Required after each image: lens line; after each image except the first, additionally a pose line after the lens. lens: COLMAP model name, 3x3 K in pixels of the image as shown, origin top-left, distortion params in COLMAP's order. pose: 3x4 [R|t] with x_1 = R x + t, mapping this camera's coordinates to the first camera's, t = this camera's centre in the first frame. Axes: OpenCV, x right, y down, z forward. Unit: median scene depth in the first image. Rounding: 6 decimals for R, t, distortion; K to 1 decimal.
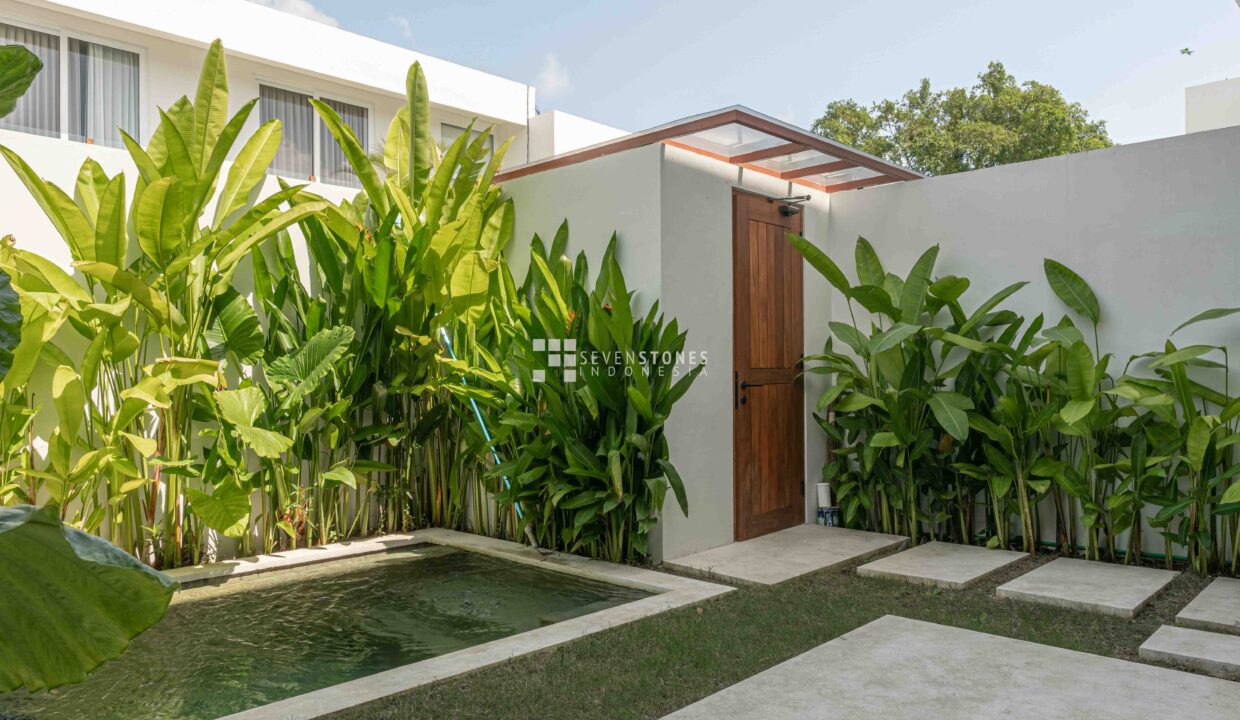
lens RADIAL K [[857.2, 0, 598.2], [0, 857.2, 375.6], [0, 0, 1]] dist [-0.001688, -0.004864]
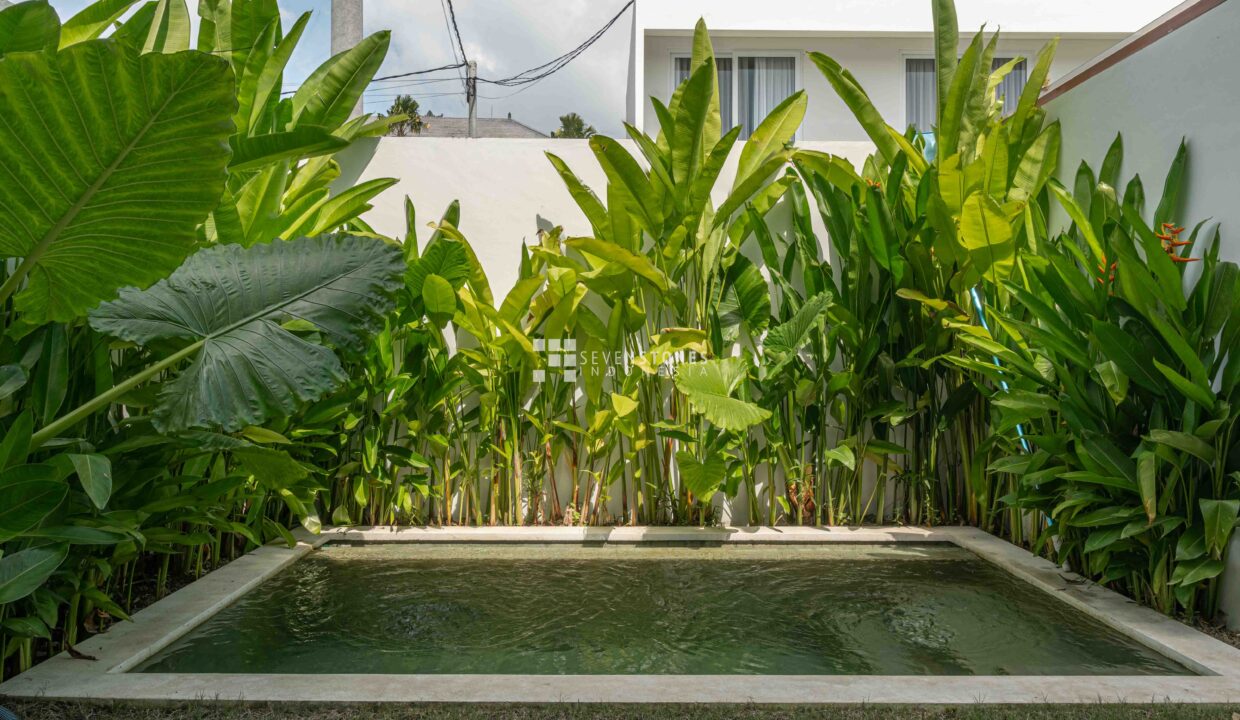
lens RADIAL K [[841.2, 0, 642.3], [0, 841.2, 360.1], [0, 0, 1]] dist [0.001972, -0.001264]
pose [[0.713649, 0.013268, -0.700378, 0.184200], [-0.009593, 0.999912, 0.009168, 0.009341], [0.700438, 0.000176, 0.713713, 0.204908]]
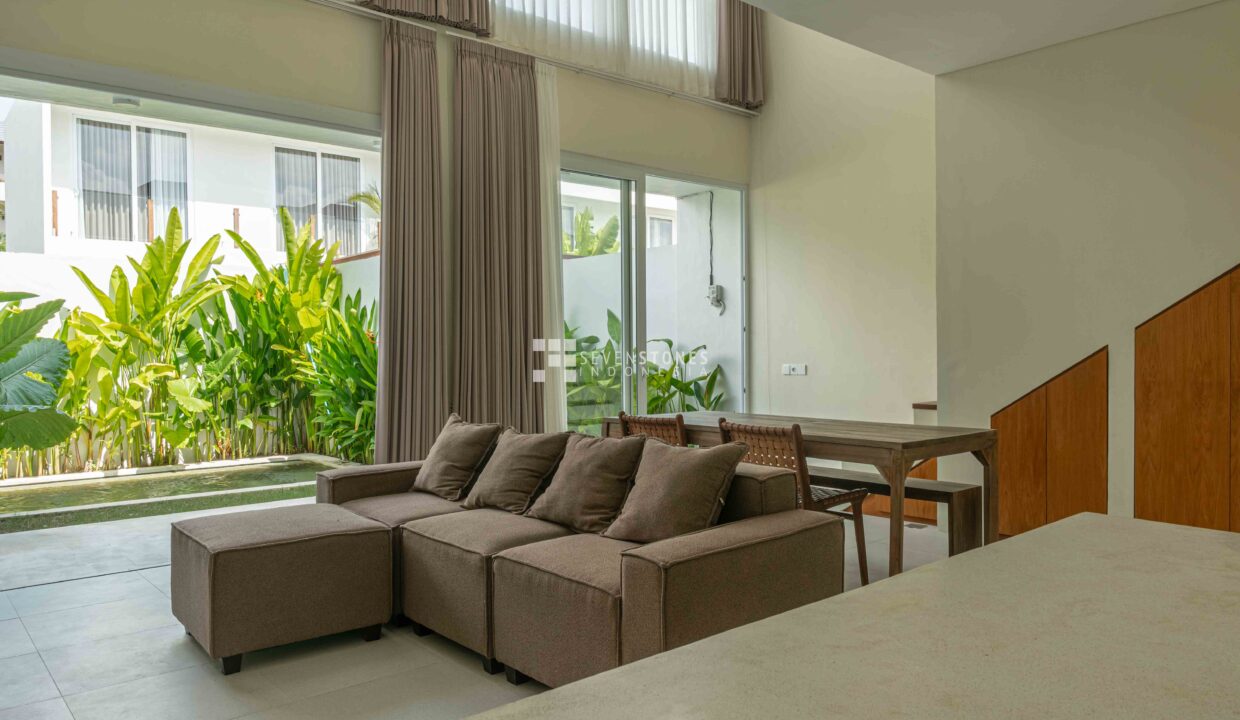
lens RADIAL K [[855.3, 0, 620.2], [0, 855.3, 363.2], [0, 0, 1]] dist [-0.000089, -0.009109]
pose [[0.995297, 0.001598, -0.096861, 0.739928], [-0.000131, 0.999885, 0.015149, -0.046458], [0.096874, -0.015065, 0.995183, -0.850301]]
